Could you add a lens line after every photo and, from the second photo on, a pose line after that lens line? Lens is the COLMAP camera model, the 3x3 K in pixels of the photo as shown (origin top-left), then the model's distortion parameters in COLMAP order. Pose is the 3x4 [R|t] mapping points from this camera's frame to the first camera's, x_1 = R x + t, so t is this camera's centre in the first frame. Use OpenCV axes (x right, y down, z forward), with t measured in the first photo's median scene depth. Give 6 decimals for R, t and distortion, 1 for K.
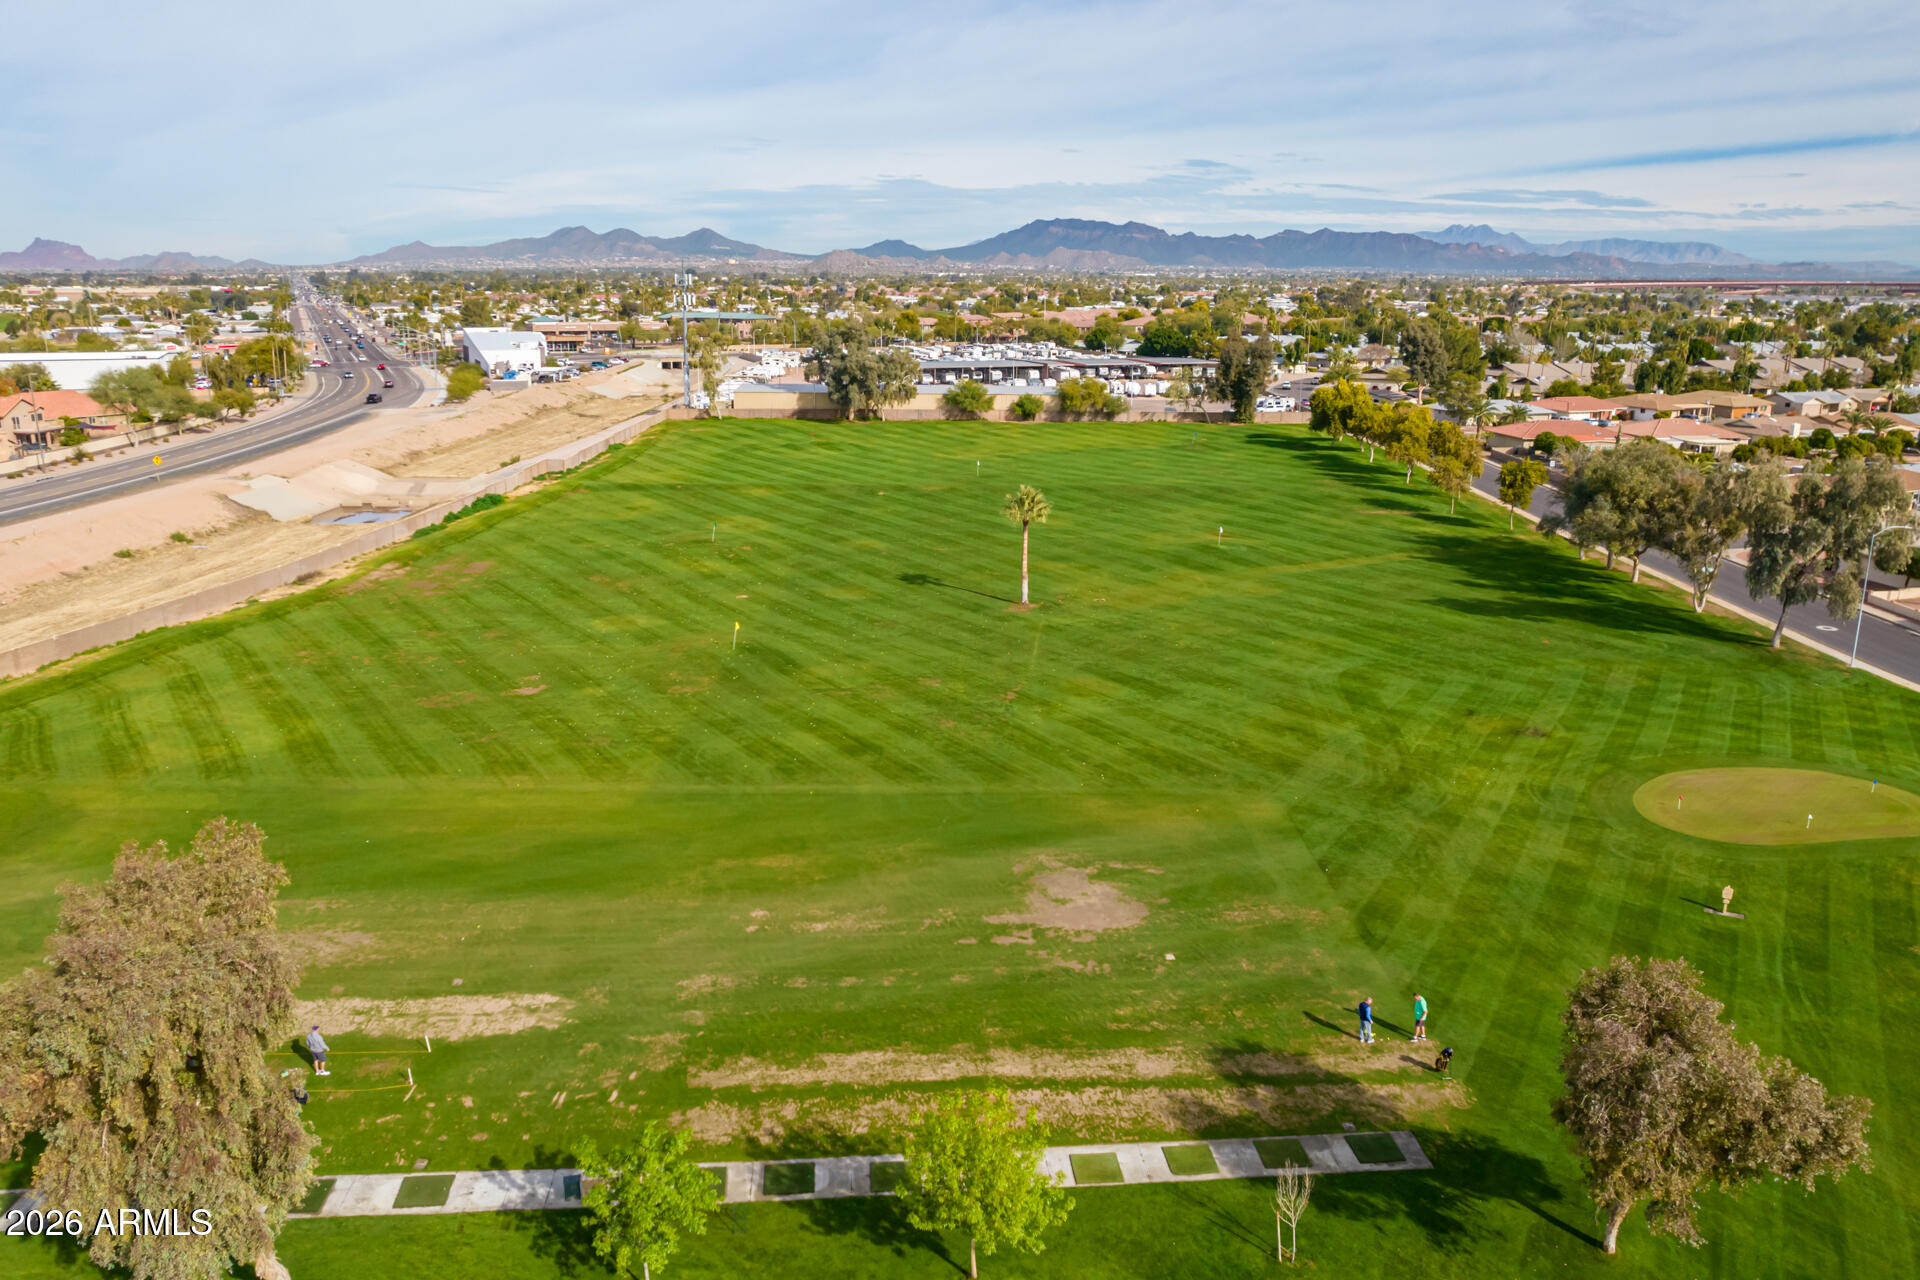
lens RADIAL K [[1456.2, 0, 963.9], [0, 1456.2, 643.6], [0, 0, 1]] dist [-0.072067, 0.052811]
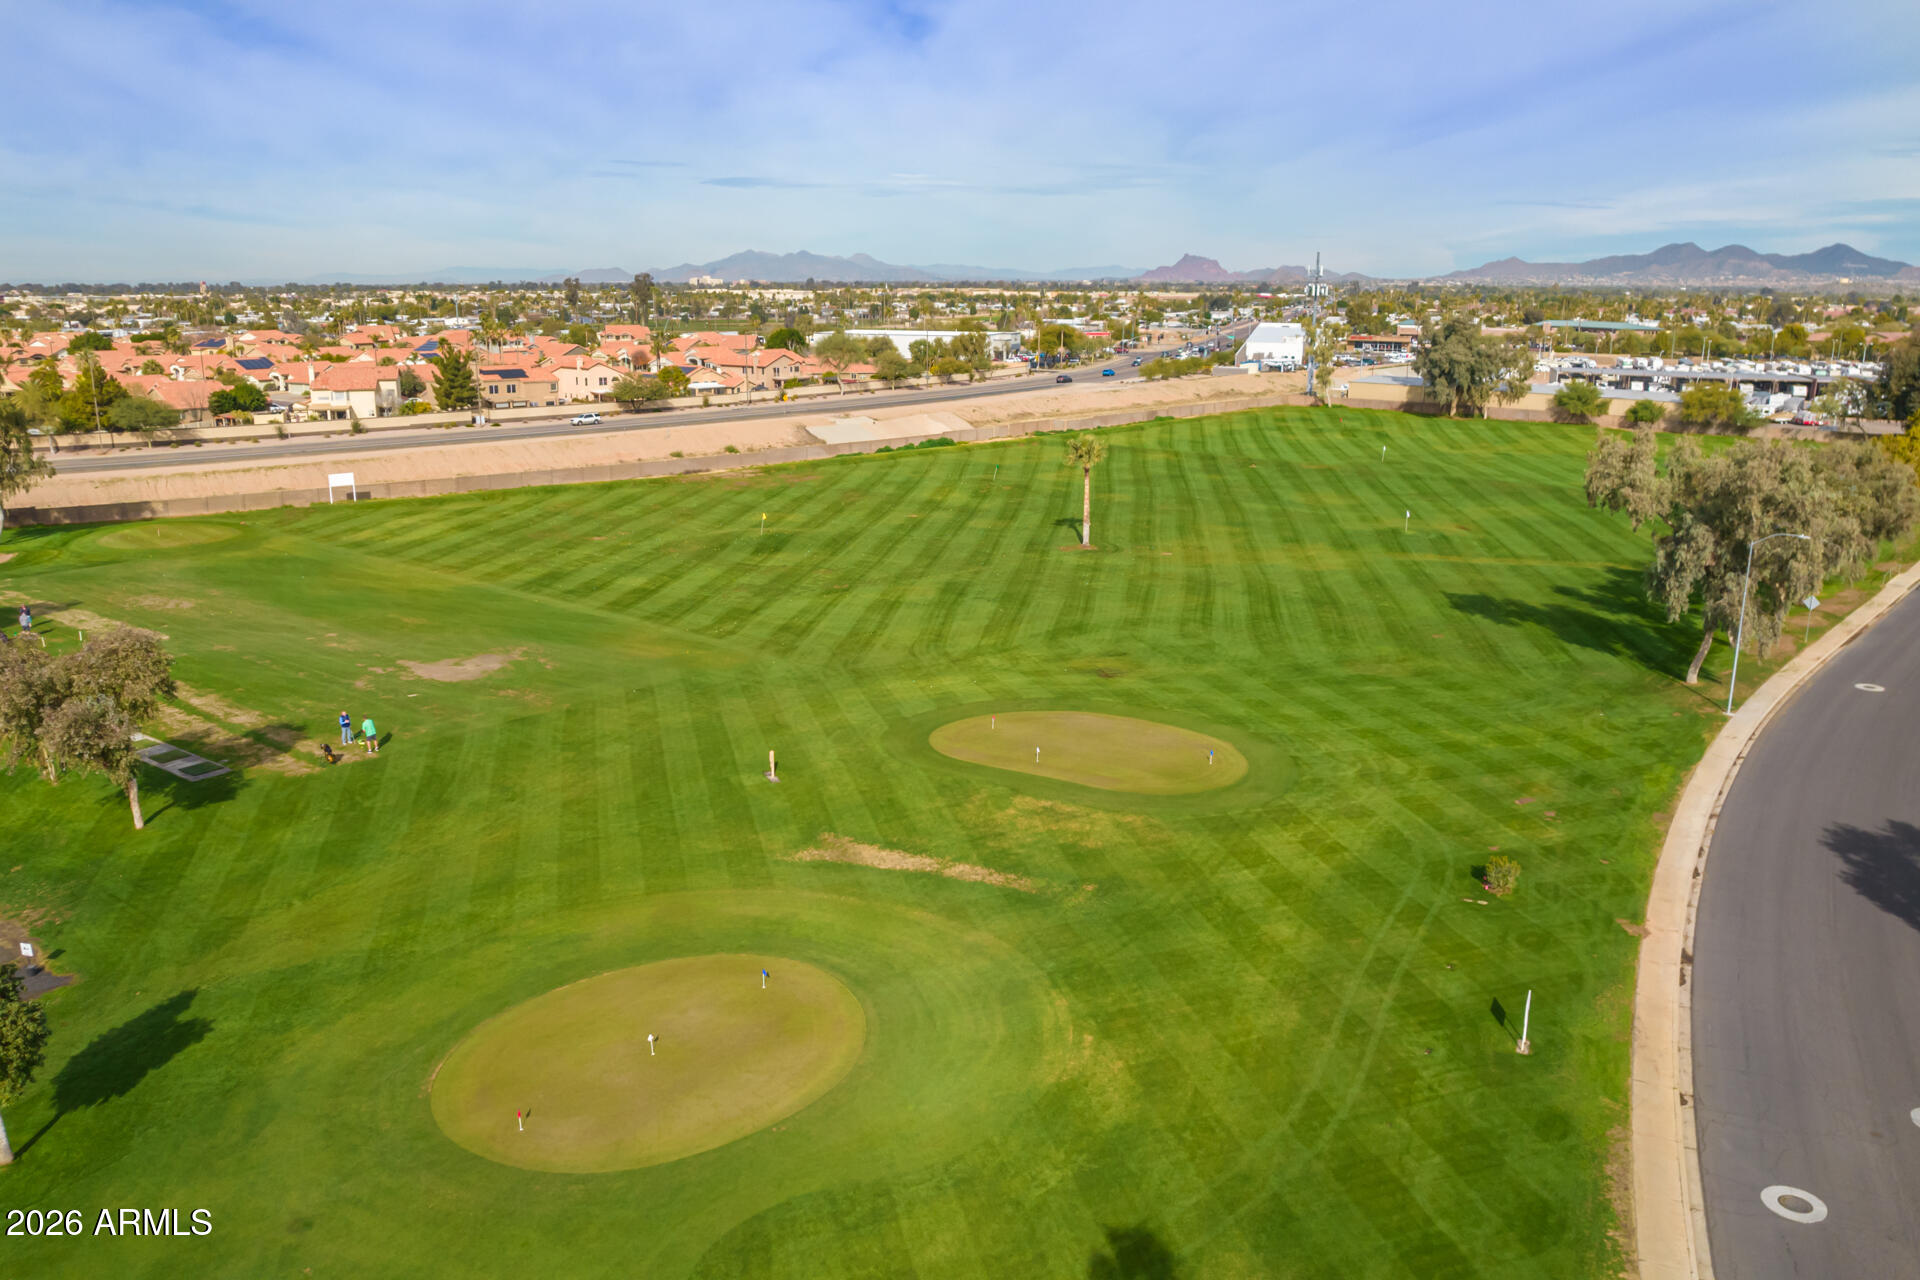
lens RADIAL K [[1456.2, 0, 963.9], [0, 1456.2, 643.6], [0, 0, 1]] dist [-0.072067, 0.052811]
pose [[0.759295, 0.155348, -0.631932, 0.308372], [-0.162109, 0.985628, 0.047516, 0.003493], [0.630231, 0.066363, 0.773566, 0.056752]]
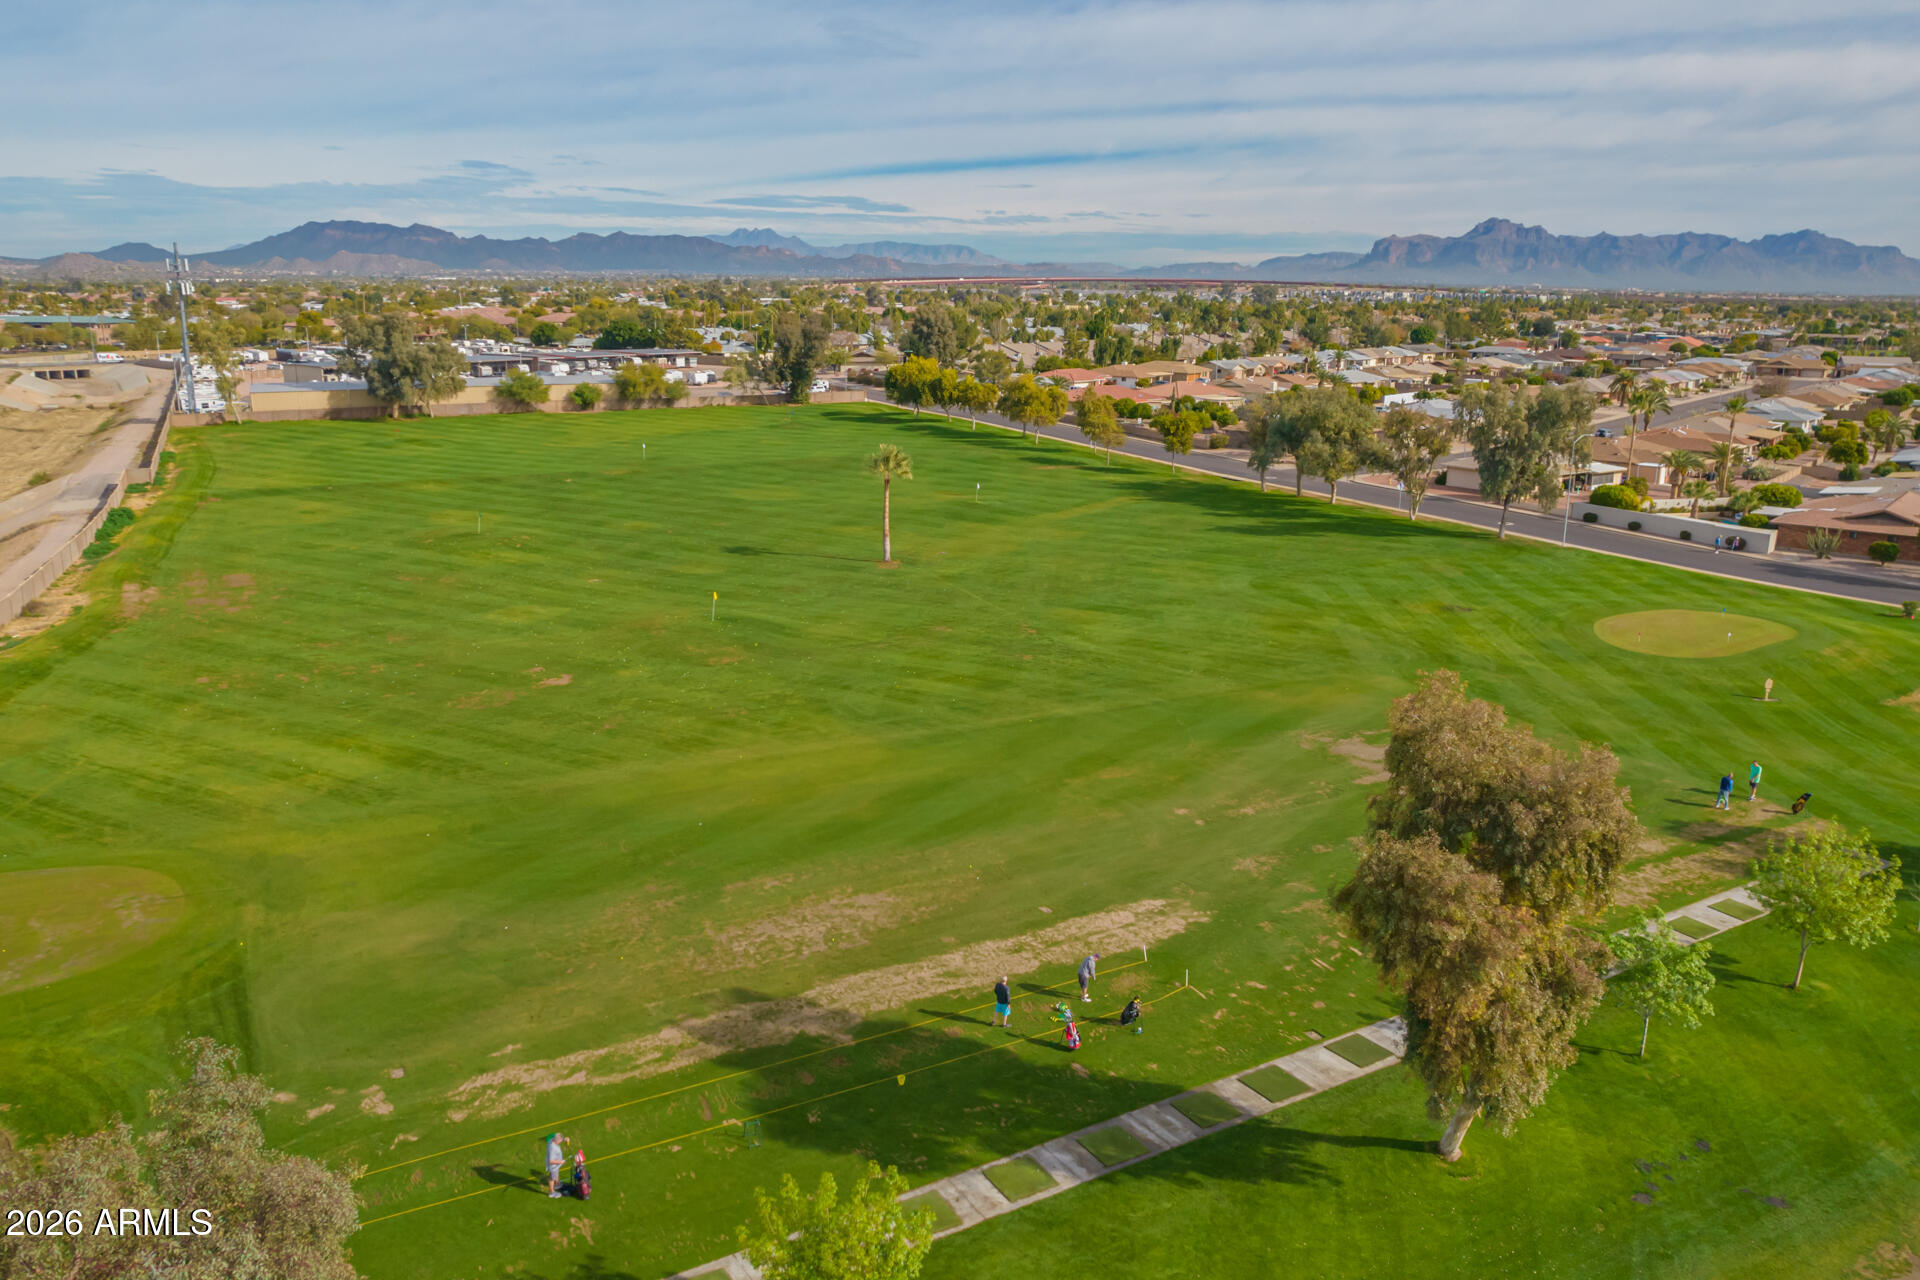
lens RADIAL K [[1456.2, 0, 963.9], [0, 1456.2, 643.6], [0, 0, 1]] dist [-0.072067, 0.052811]
pose [[0.894378, -0.106899, 0.434351, -0.166697], [0.107841, 0.993912, 0.022557, 0.005642], [-0.434118, 0.026666, 0.900461, 0.031482]]
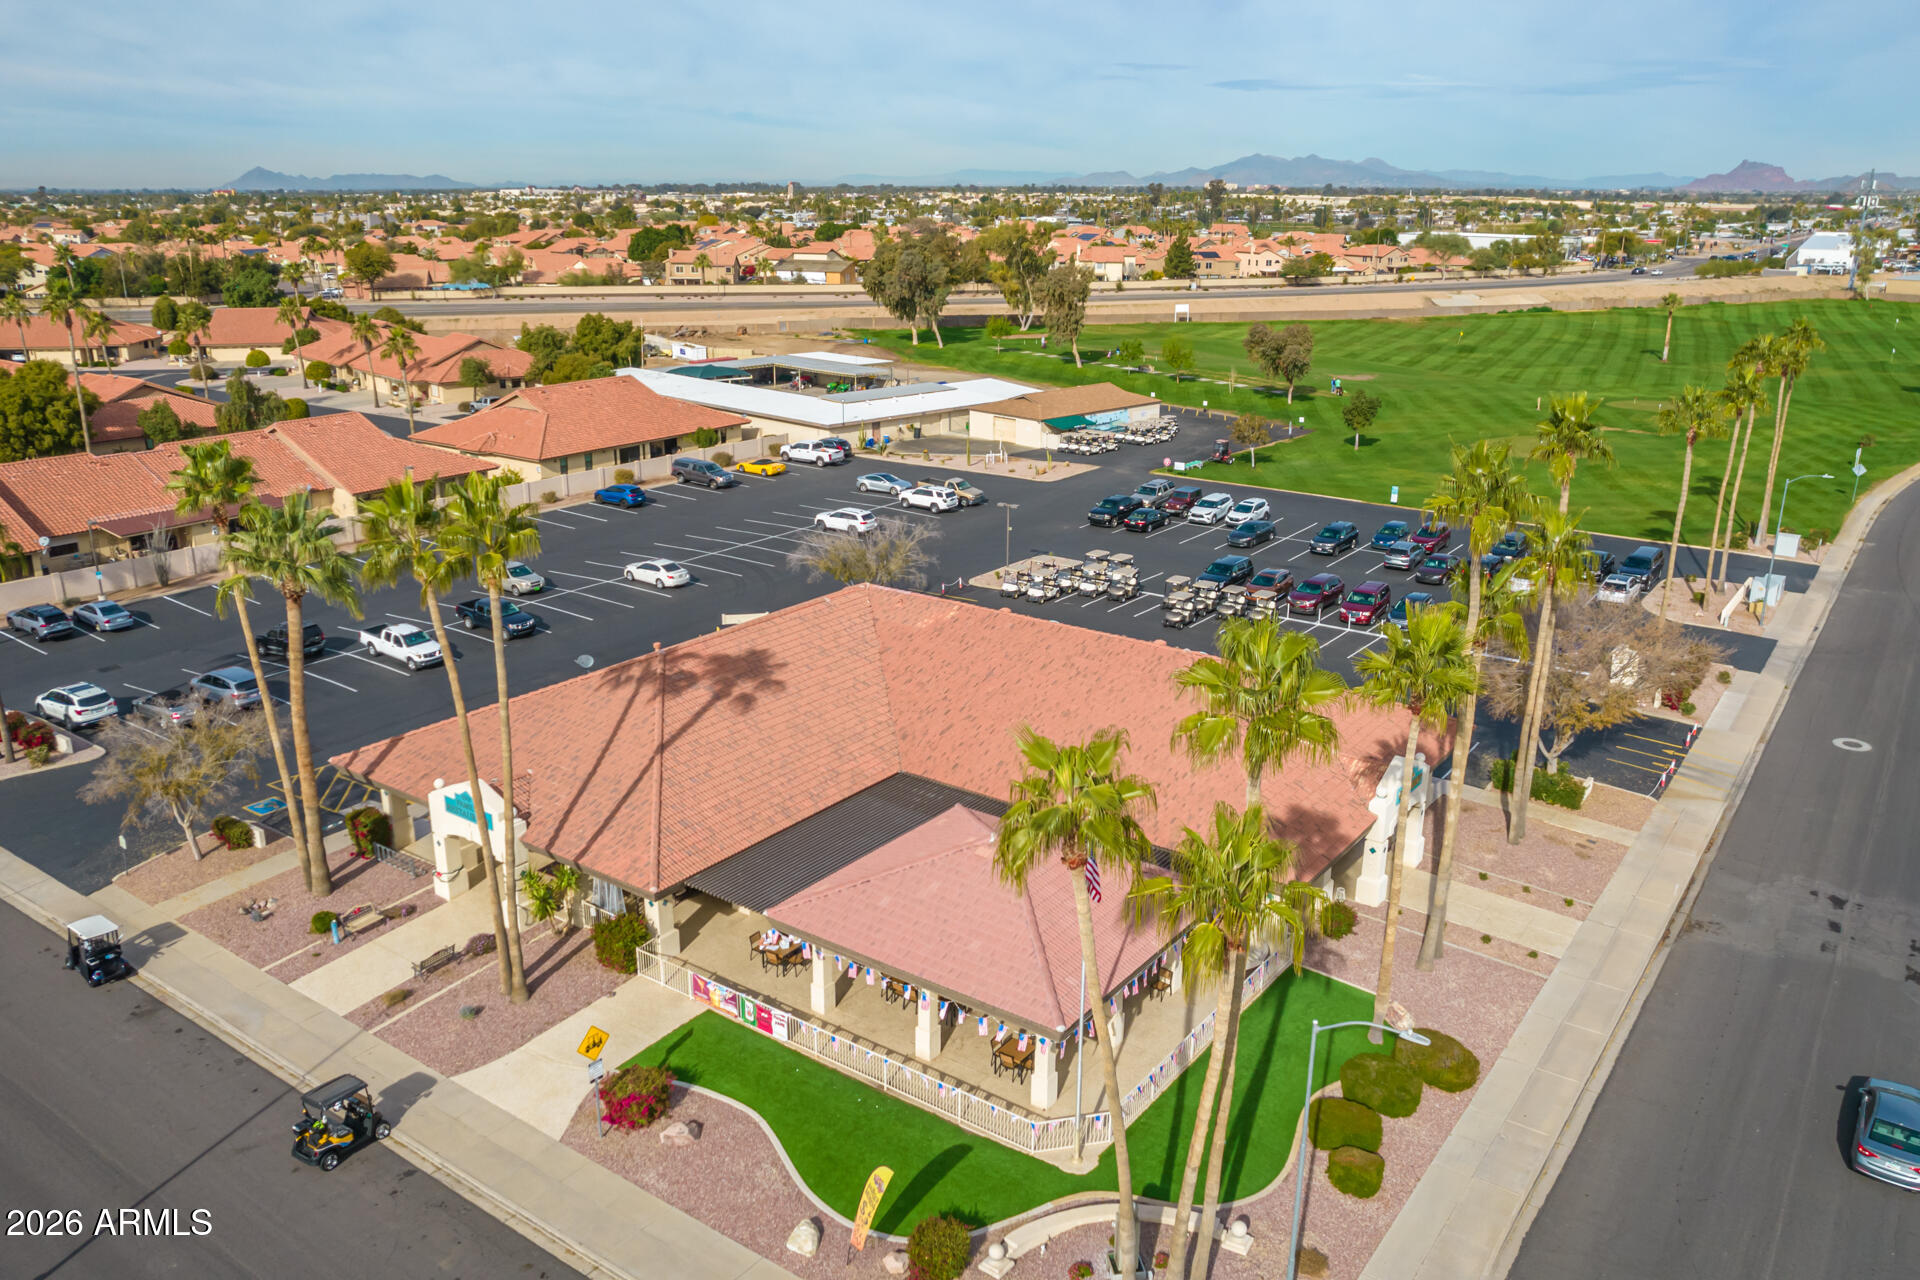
lens RADIAL K [[1456.2, 0, 963.9], [0, 1456.2, 643.6], [0, 0, 1]] dist [-0.072067, 0.052811]
pose [[0.506361, 0.257329, -0.823032, 0.518641], [-0.215239, 0.961943, 0.168338, 0.088774], [0.835028, 0.091909, 0.542477, -0.276493]]
